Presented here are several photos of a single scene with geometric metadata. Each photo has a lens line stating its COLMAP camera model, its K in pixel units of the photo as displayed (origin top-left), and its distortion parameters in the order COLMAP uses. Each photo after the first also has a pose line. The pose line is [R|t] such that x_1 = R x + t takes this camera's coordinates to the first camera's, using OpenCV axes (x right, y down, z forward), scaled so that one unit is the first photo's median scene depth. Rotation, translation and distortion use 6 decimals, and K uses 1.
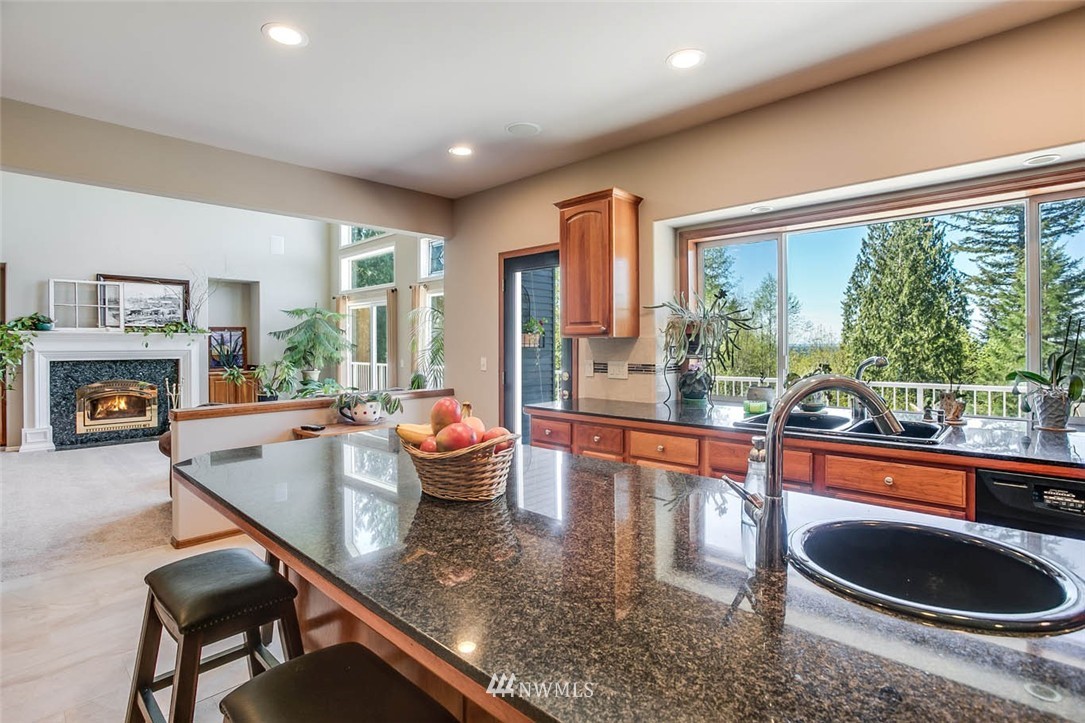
lens RADIAL K [[523.1, 0, 532.3], [0, 523.1, 348.8], [0, 0, 1]] dist [-0.028692, 0.012547]
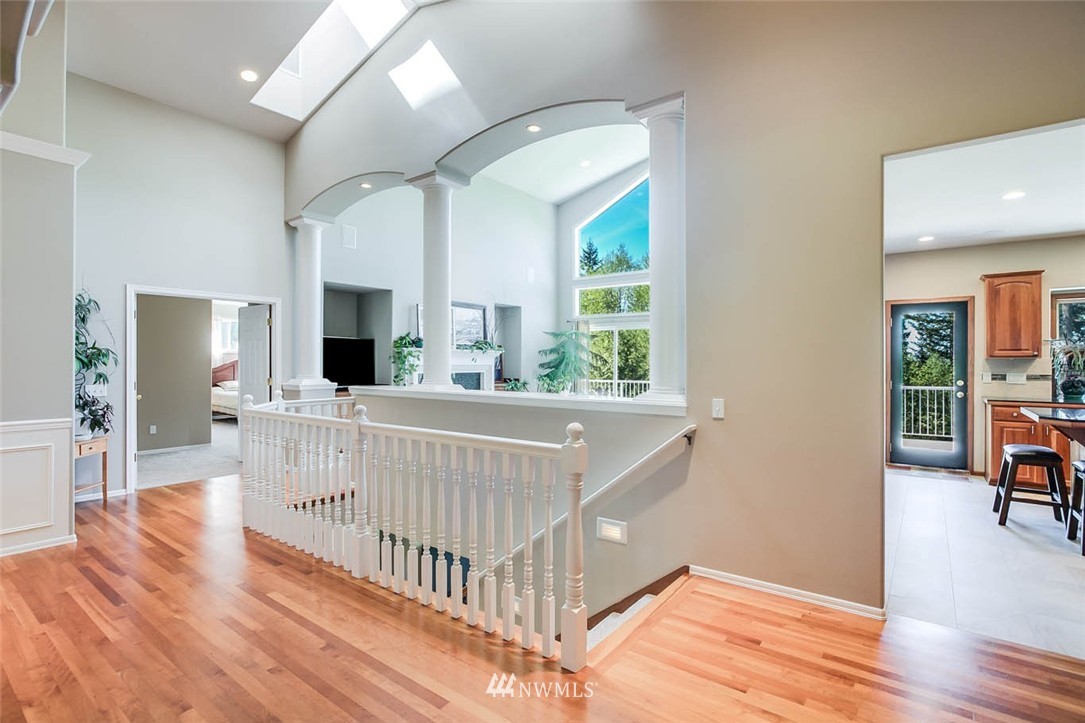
lens RADIAL K [[523.1, 0, 541.2], [0, 523.1, 361.6], [0, 0, 1]] dist [-0.028692, 0.012547]
pose [[0.991666, 0.005549, 0.128719, -0.715886], [-0.004550, 0.999957, -0.008056, 0.003785], [-0.128758, 0.007403, 0.991648, -0.188558]]
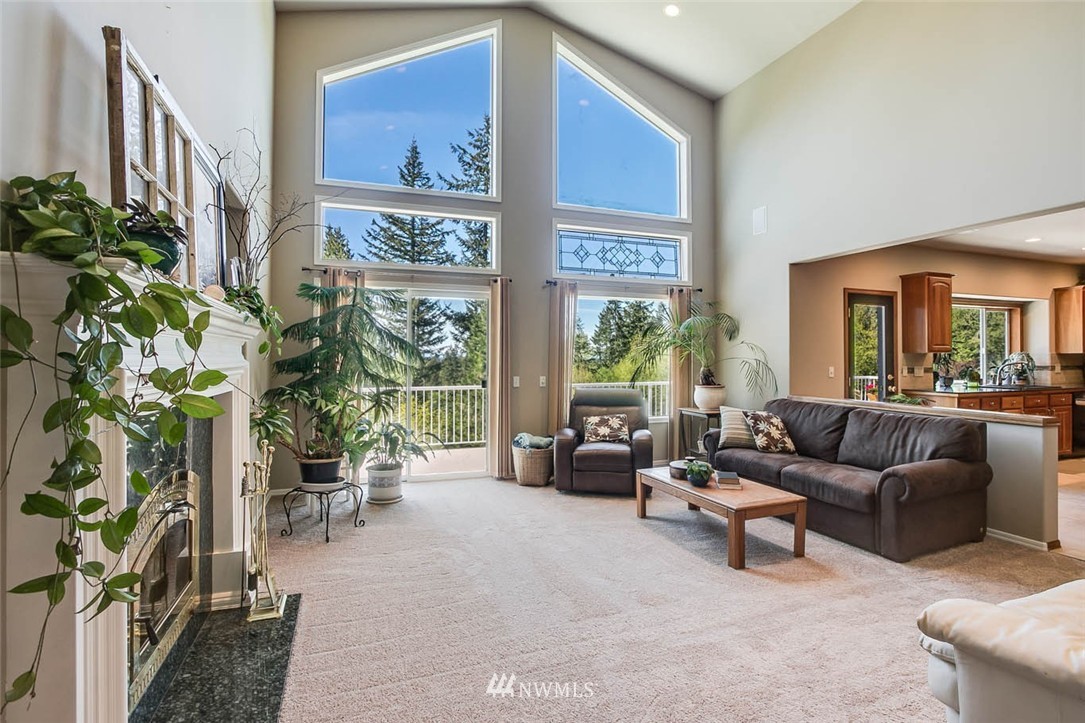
lens RADIAL K [[523.1, 0, 549.1], [0, 523.1, 362.2], [0, 0, 1]] dist [-0.028692, 0.012547]
pose [[0.413029, -0.005671, 0.910700, -0.926235], [0.004354, 0.999981, 0.004253, -0.001745], [-0.910707, 0.002208, 0.413046, 0.674003]]
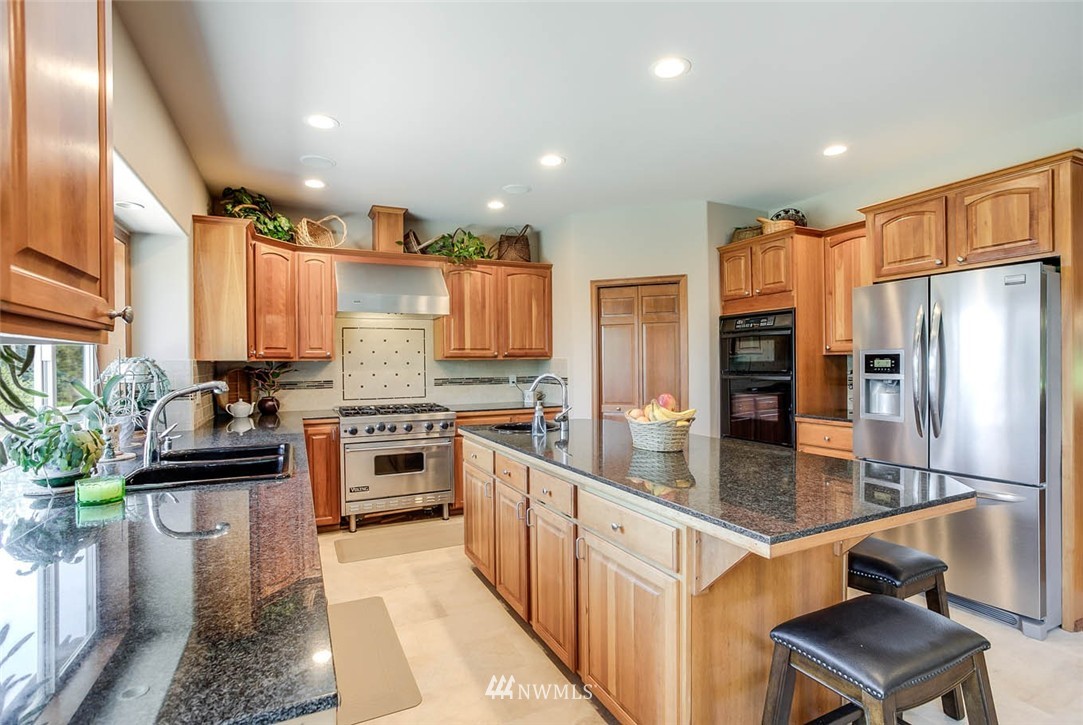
lens RADIAL K [[522.1, 0, 534.6], [0, 522.1, 366.0], [0, 0, 1]] dist [-0.028692, 0.012547]
pose [[-0.935143, 0.012873, 0.354036, -0.066263], [0.017821, 0.999784, 0.010717, -0.005006], [-0.353822, 0.016331, -0.935170, 0.507336]]
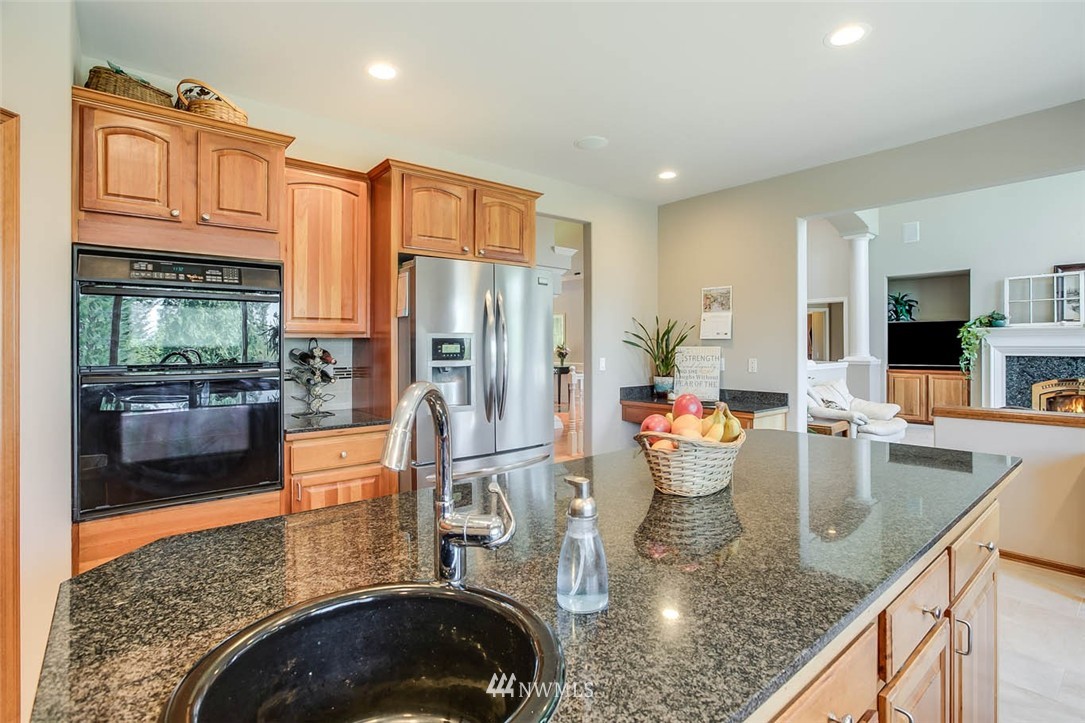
lens RADIAL K [[523.1, 0, 559.7], [0, 523.1, 341.7], [0, 0, 1]] dist [-0.028692, 0.012547]
pose [[-0.081521, 0.001594, -0.996670, 0.169592], [-0.002670, 0.999995, 0.001817, -0.003744], [0.996668, 0.002809, -0.081516, 0.153258]]
